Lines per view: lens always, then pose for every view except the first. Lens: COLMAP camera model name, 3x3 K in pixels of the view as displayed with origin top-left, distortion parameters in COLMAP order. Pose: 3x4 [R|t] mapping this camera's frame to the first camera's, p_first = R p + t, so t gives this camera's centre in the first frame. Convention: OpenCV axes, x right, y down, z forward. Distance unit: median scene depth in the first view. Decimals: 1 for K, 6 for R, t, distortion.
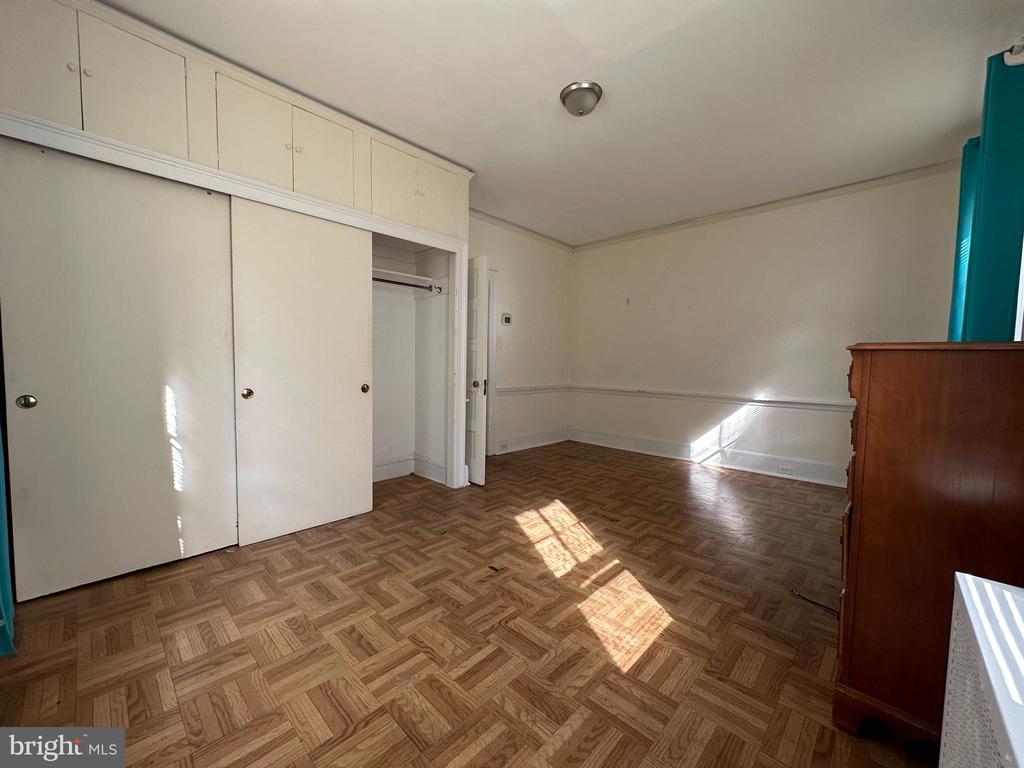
lens RADIAL K [[408.7, 0, 512.0], [0, 408.7, 384.0], [0, 0, 1]] dist [-0.001033, -0.000198]
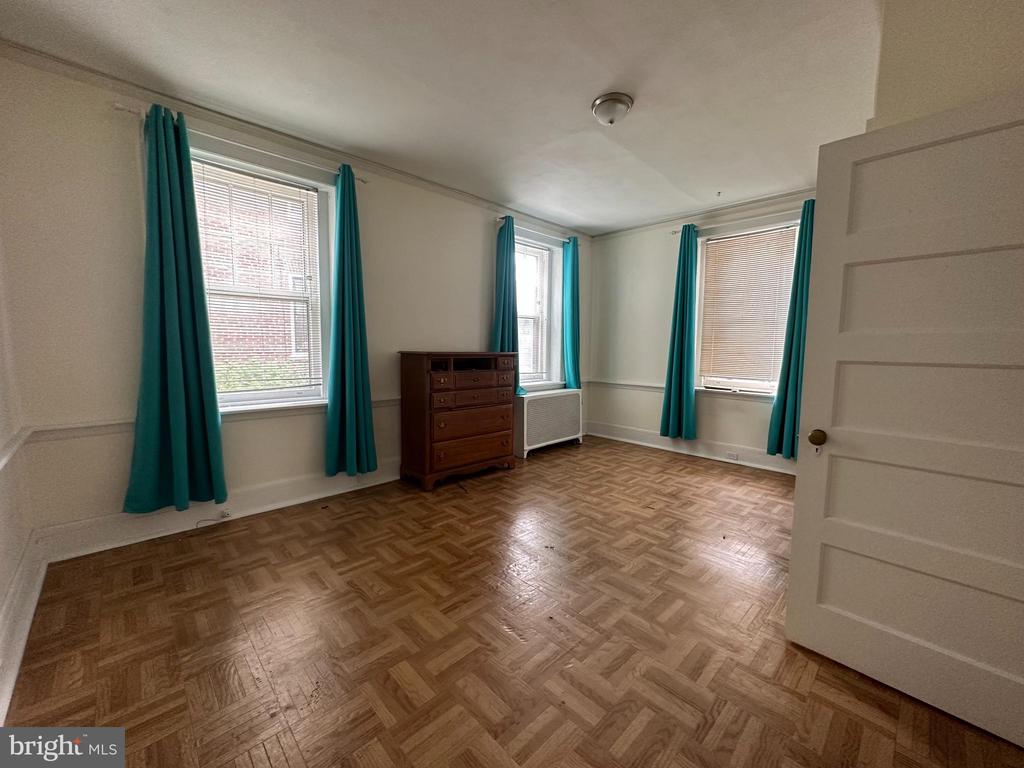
lens RADIAL K [[408.7, 0, 512.0], [0, 408.7, 384.0], [0, 0, 1]] dist [-0.001033, -0.000198]
pose [[-0.998845, -0.027742, 0.039238, 0.522837], [-0.021448, 0.988055, 0.152599, -0.250978], [-0.043003, 0.151581, -0.987509, 3.095325]]
